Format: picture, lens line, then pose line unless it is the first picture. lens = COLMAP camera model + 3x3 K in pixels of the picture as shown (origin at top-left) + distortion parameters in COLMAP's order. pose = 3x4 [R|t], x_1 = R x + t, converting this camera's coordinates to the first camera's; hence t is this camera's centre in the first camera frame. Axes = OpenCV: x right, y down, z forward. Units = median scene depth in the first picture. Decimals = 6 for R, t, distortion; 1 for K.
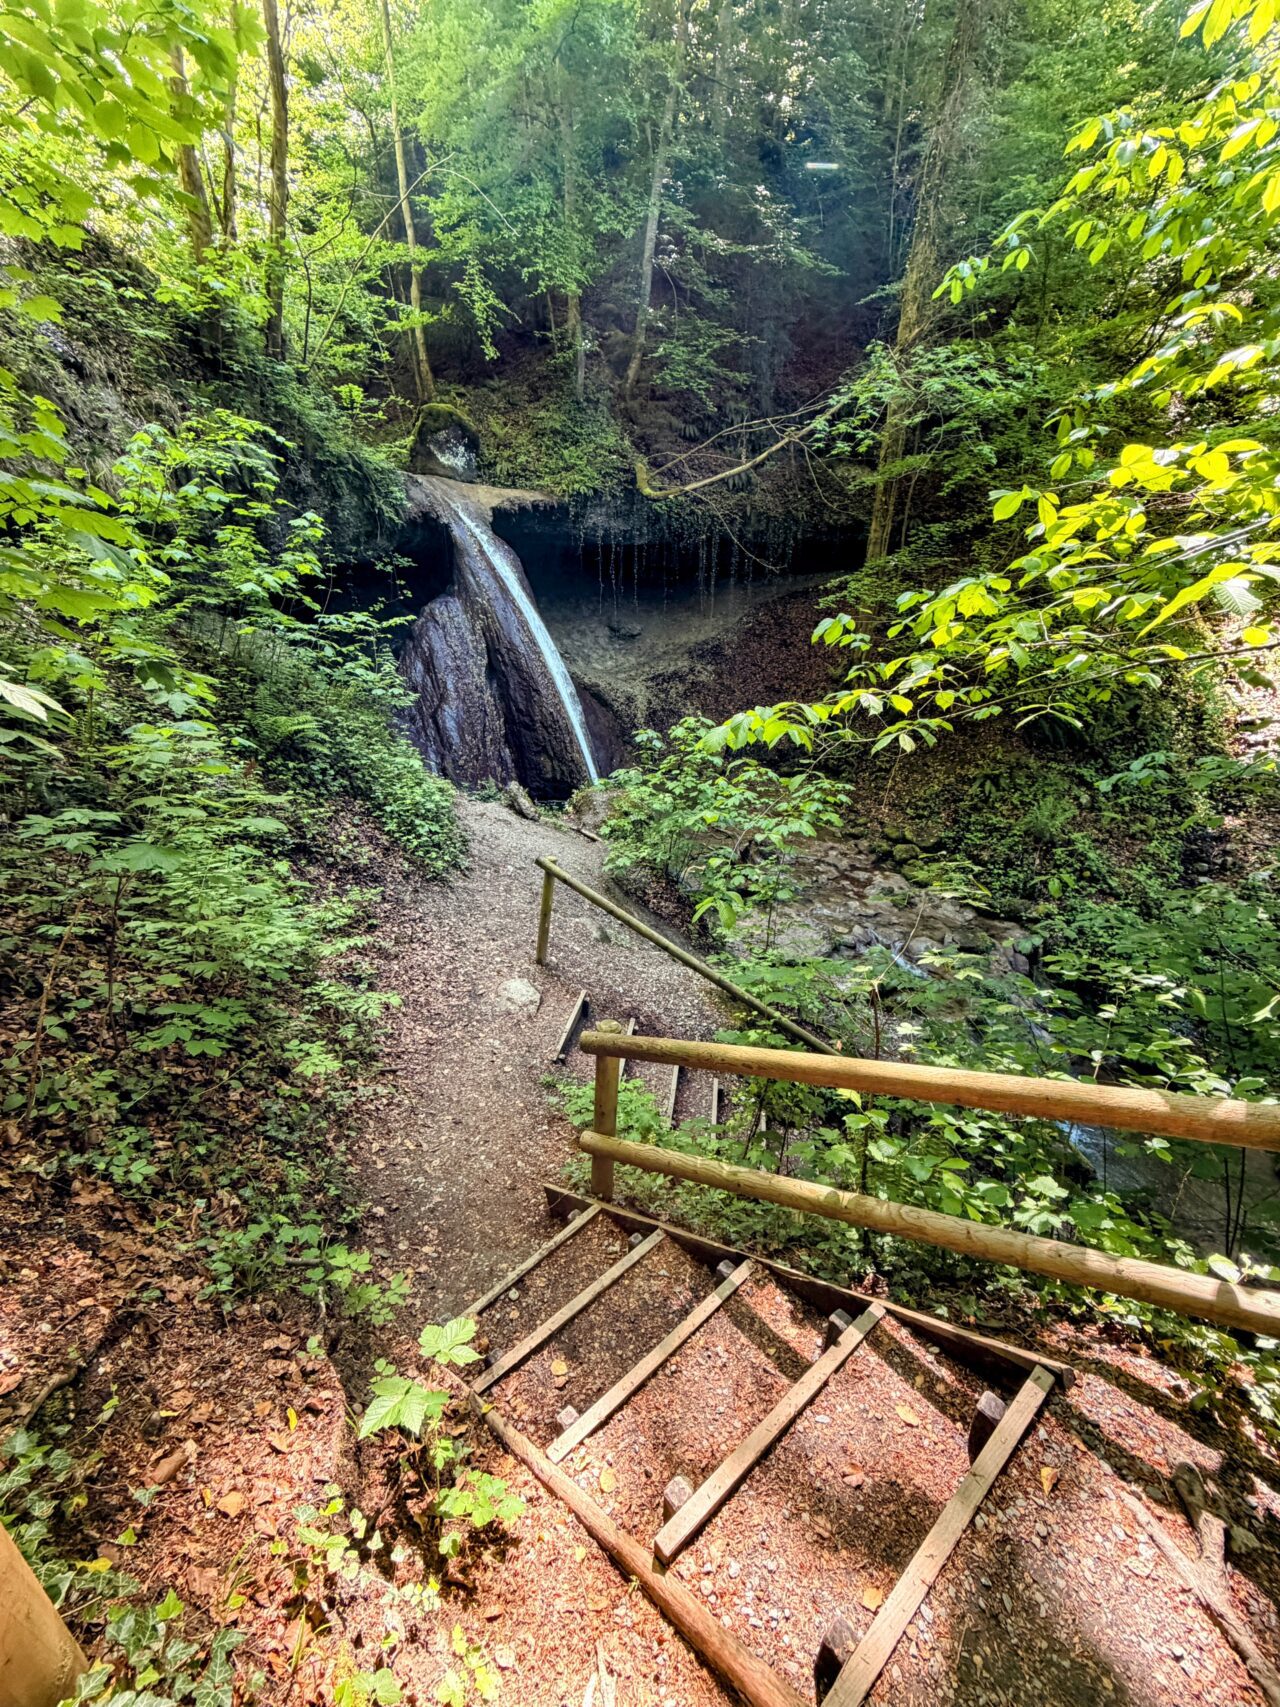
lens RADIAL K [[686.0, 0, 640.7], [0, 686.0, 854.4], [0, 0, 1]] dist [0.001163, 0.000016]
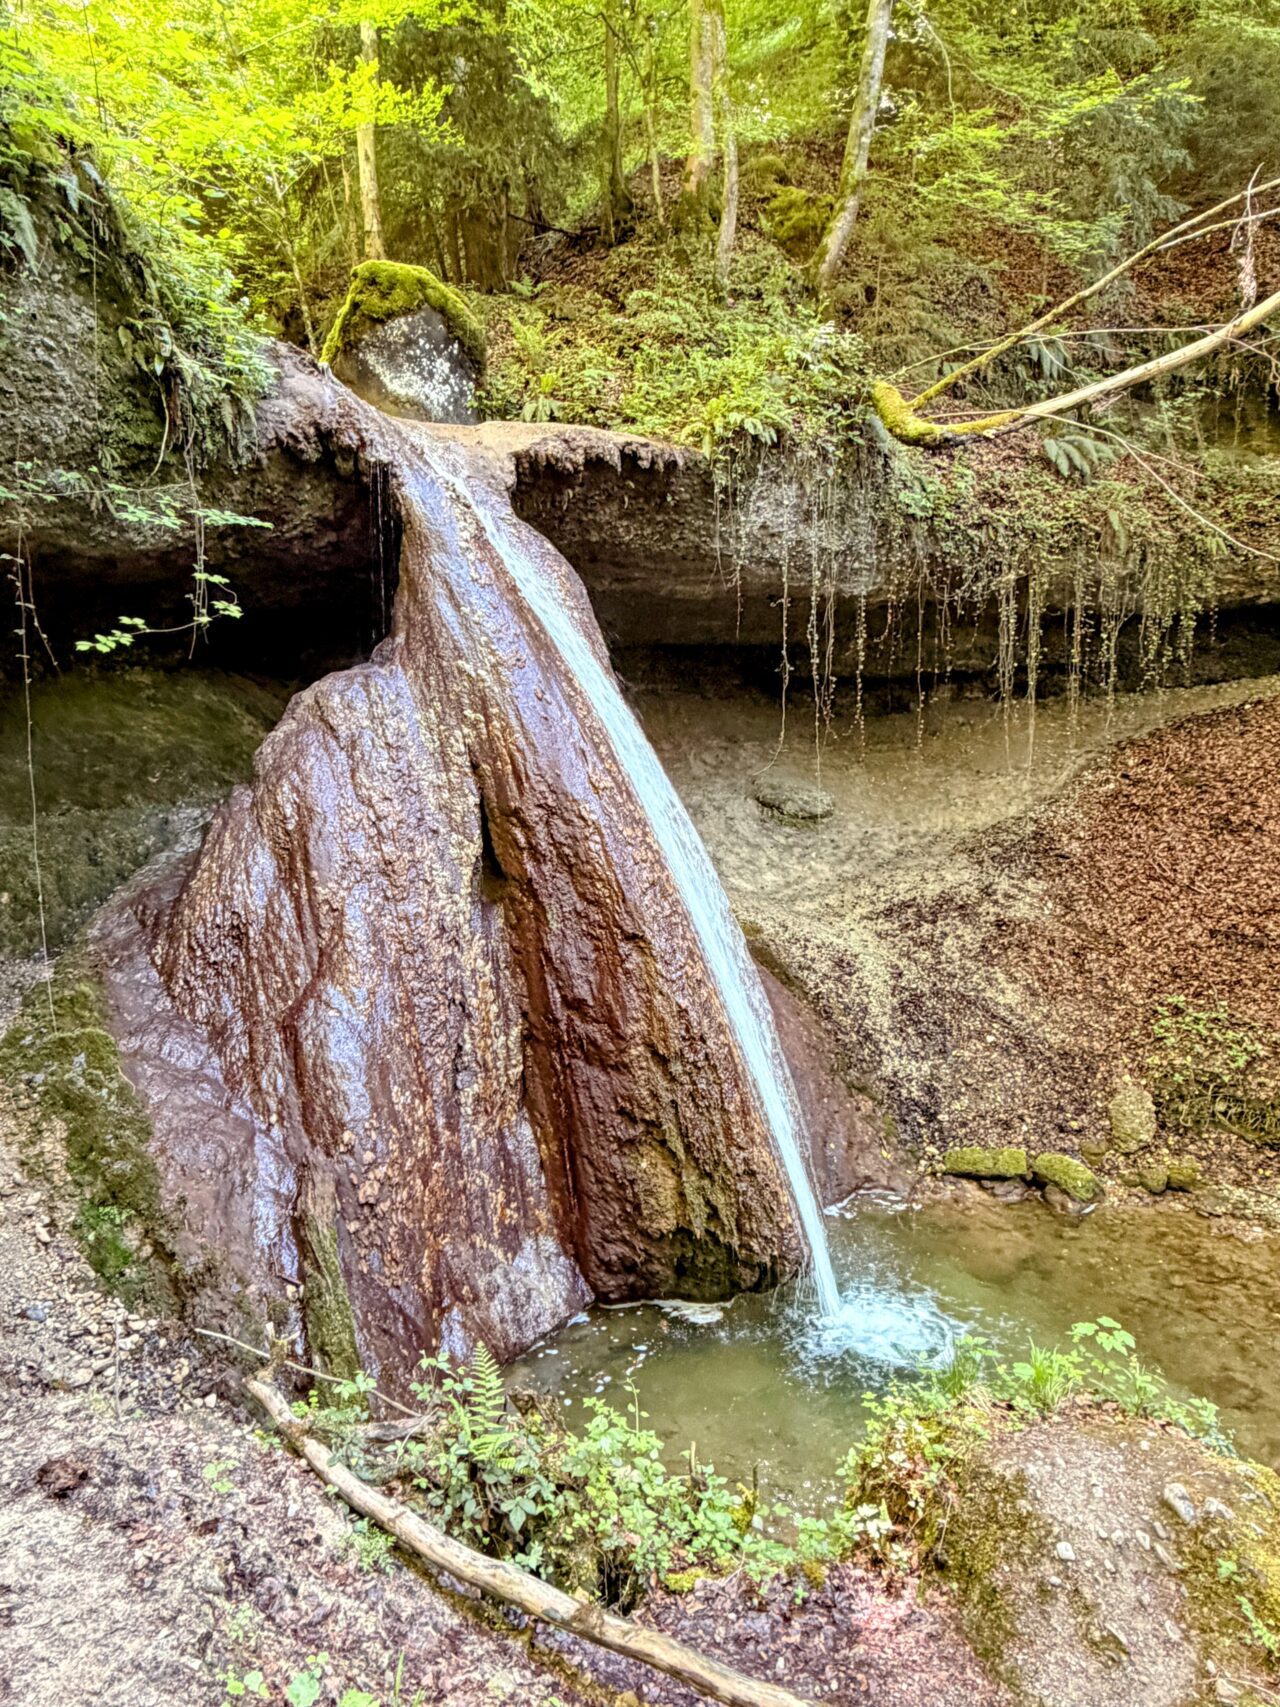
lens RADIAL K [[1284.3, 0, 640.3], [0, 1284.3, 853.8], [0, 0, 1]] dist [-0.003483, -0.000109]
pose [[0.997321, -0.002990, -0.073085, -0.097770], [-0.019119, 0.953773, -0.299921, -0.094902], [0.070603, 0.300515, 0.951160, 0.406442]]
